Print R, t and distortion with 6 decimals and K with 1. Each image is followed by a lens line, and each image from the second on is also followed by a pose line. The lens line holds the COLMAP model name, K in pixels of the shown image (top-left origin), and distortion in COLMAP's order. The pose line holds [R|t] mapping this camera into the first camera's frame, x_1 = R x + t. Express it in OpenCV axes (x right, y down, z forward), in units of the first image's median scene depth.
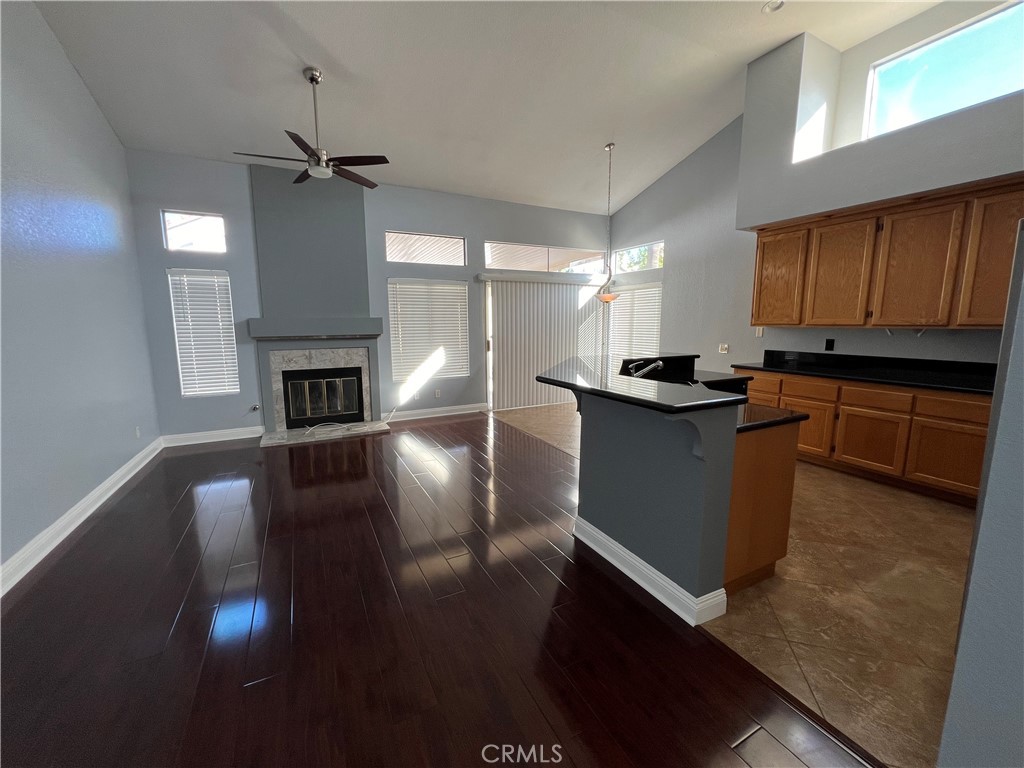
lens RADIAL K [[409.6, 0, 508.9], [0, 409.6, 379.6], [0, 0, 1]] dist [-0.000786, 0.000322]
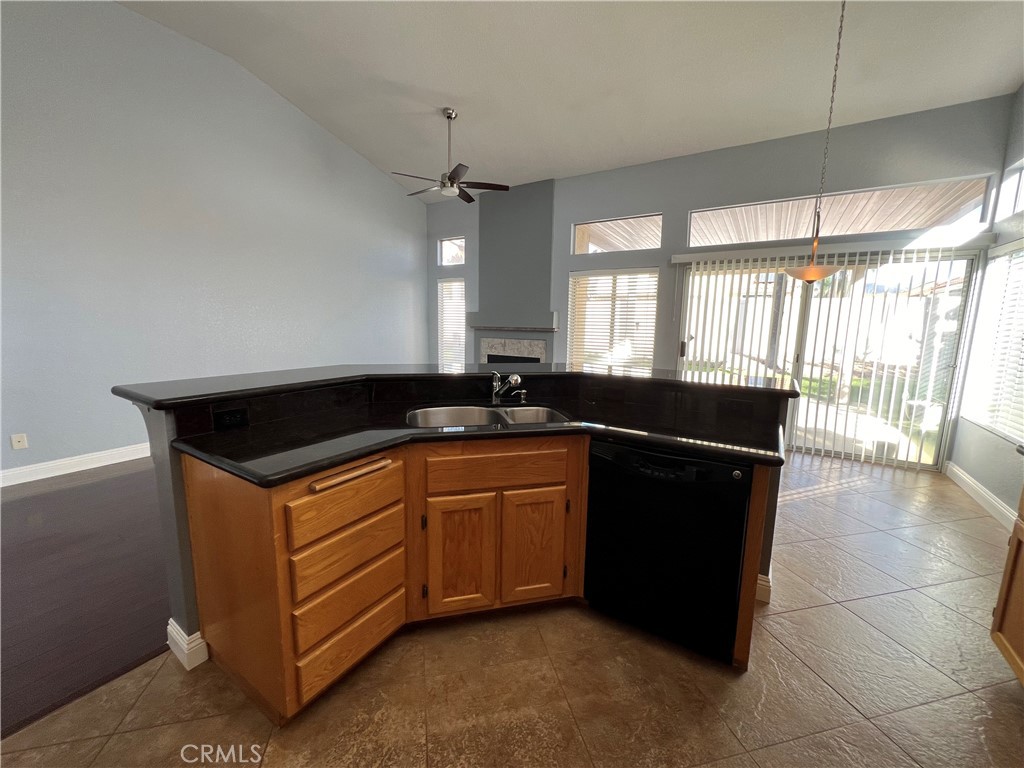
lens RADIAL K [[409.6, 0, 508.9], [0, 409.6, 379.6], [0, 0, 1]] dist [-0.000786, 0.000322]
pose [[0.504506, 0.135990, -0.852632, 0.544402], [-0.139636, 0.987369, 0.074857, -0.046999], [0.852042, 0.081293, 0.517123, 0.406467]]
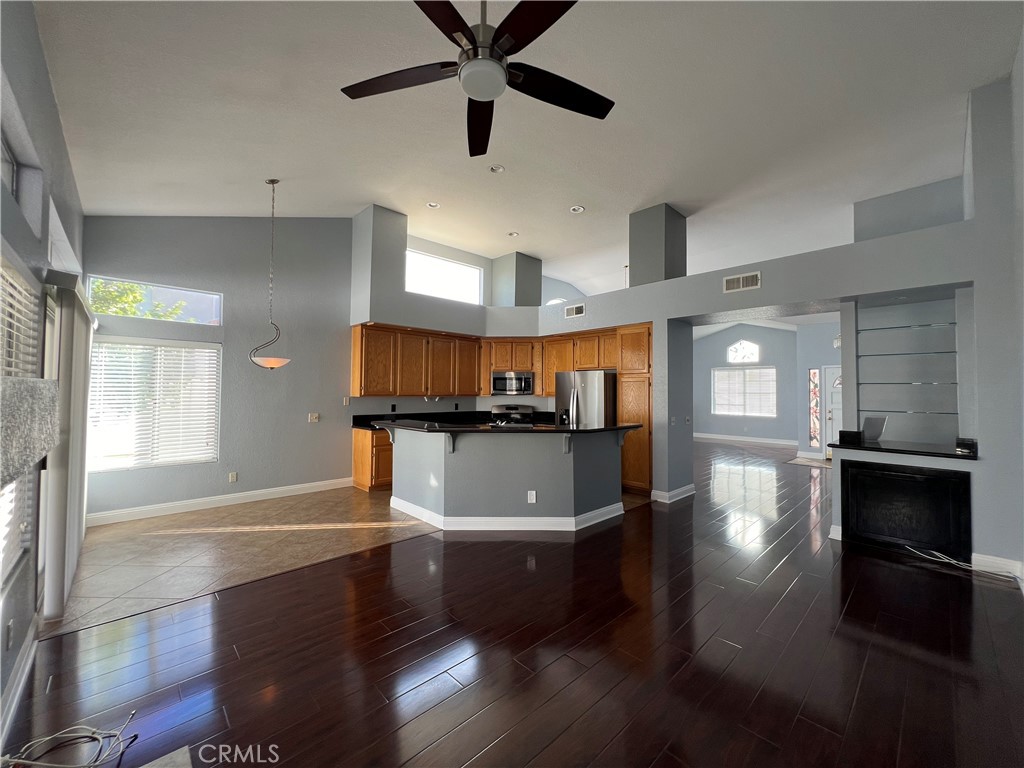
lens RADIAL K [[409.6, 0, 508.9], [0, 409.6, 379.6], [0, 0, 1]] dist [-0.000786, 0.000322]
pose [[-0.279722, 0.027475, 0.959688, -0.661584], [0.126646, 0.991911, 0.008516, -0.122498], [-0.951691, 0.123923, -0.280939, 0.829436]]
